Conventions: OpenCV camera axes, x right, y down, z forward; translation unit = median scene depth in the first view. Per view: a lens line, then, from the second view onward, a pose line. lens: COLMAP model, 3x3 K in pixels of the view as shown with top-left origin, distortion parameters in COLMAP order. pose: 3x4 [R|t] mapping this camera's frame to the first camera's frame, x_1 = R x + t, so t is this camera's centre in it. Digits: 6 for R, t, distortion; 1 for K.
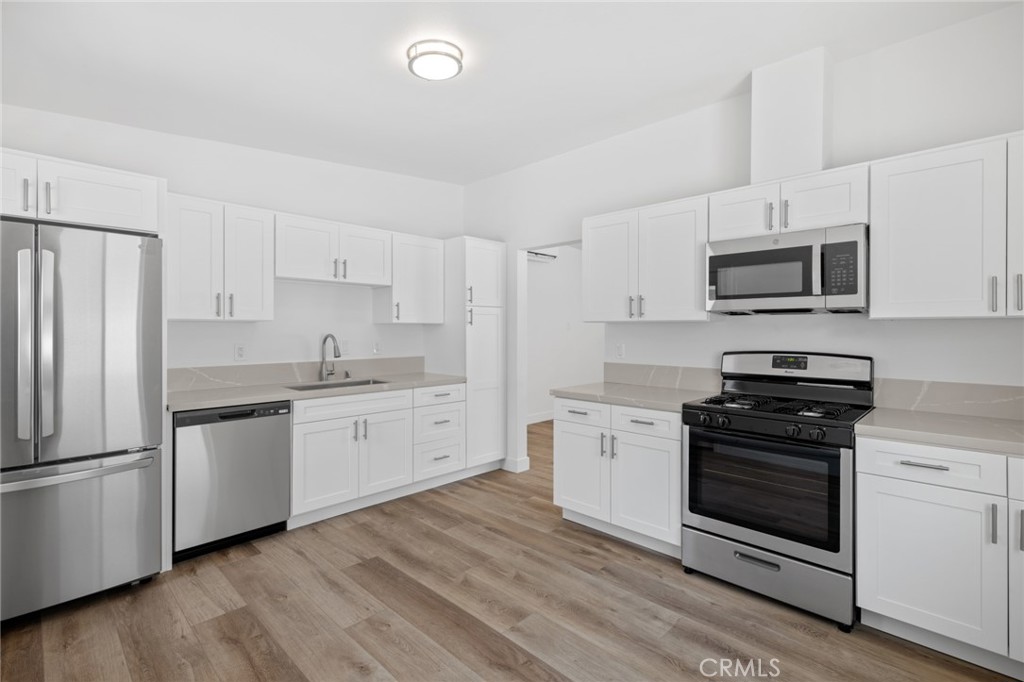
lens RADIAL K [[470.5, 0, 508.9], [0, 470.5, 334.0], [0, 0, 1]] dist [0.002146, -0.000117]
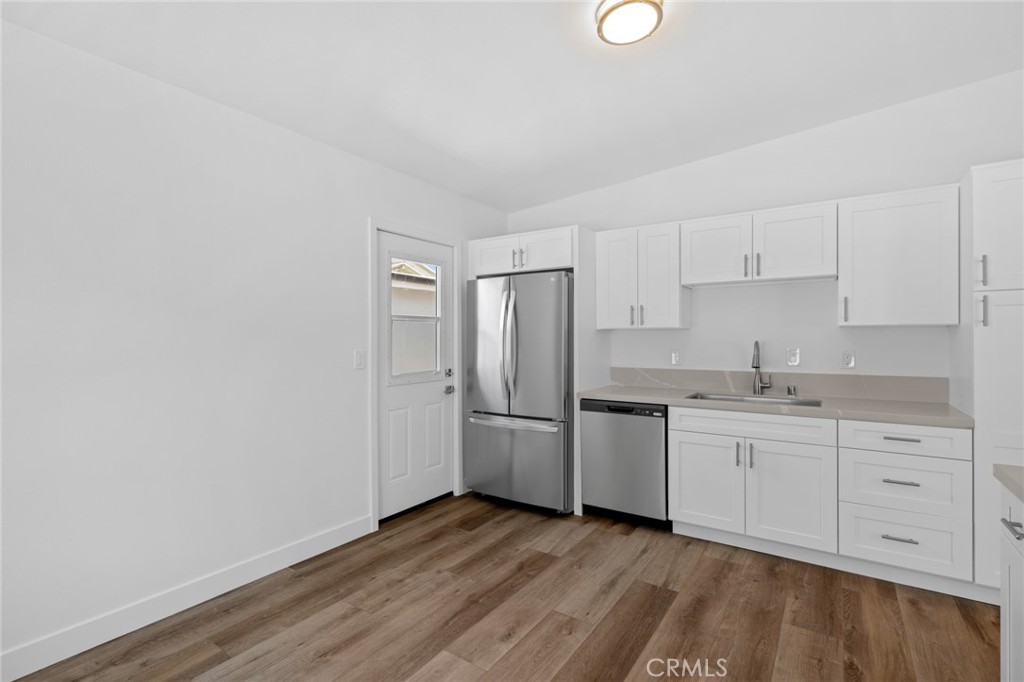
lens RADIAL K [[470.5, 0, 513.3], [0, 470.5, 343.9], [0, 0, 1]] dist [0.002146, -0.000117]
pose [[0.182148, 0.011223, -0.983207, 0.542771], [-0.004533, 0.999934, 0.010574, -0.002344], [0.983261, 0.002531, 0.182187, 0.547551]]
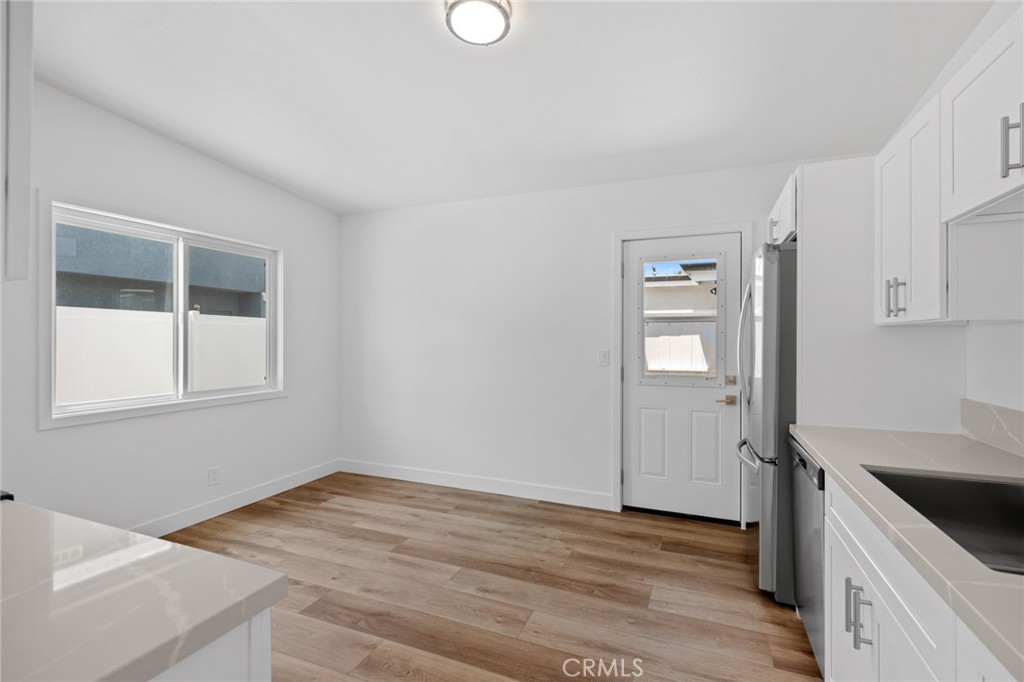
lens RADIAL K [[470.5, 0, 516.0], [0, 470.5, 337.9], [0, 0, 1]] dist [0.002146, -0.000117]
pose [[-0.924279, -0.002906, -0.381707, 0.084525], [-0.005316, 0.999972, 0.005259, -0.011988], [0.381681, 0.006890, -0.924269, 1.544520]]
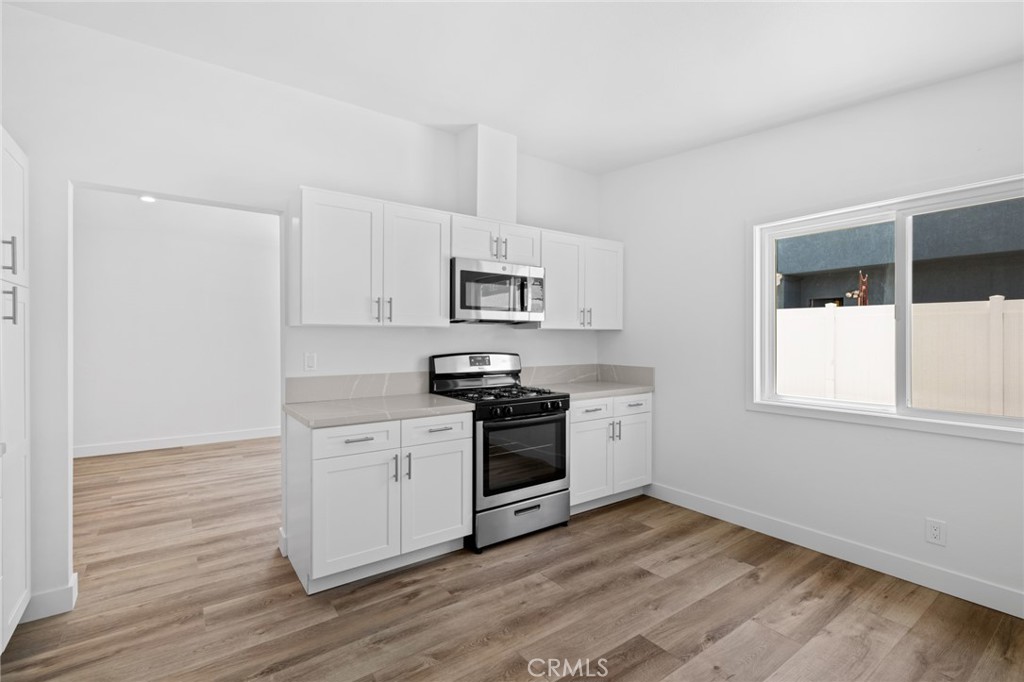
lens RADIAL K [[470.5, 0, 512.6], [0, 470.5, 341.6], [0, 0, 1]] dist [0.002146, -0.000117]
pose [[0.165836, -0.013705, 0.986058, -0.669800], [0.007547, 0.999892, 0.012628, -0.008105], [-0.986124, 0.005347, 0.165922, 0.699307]]
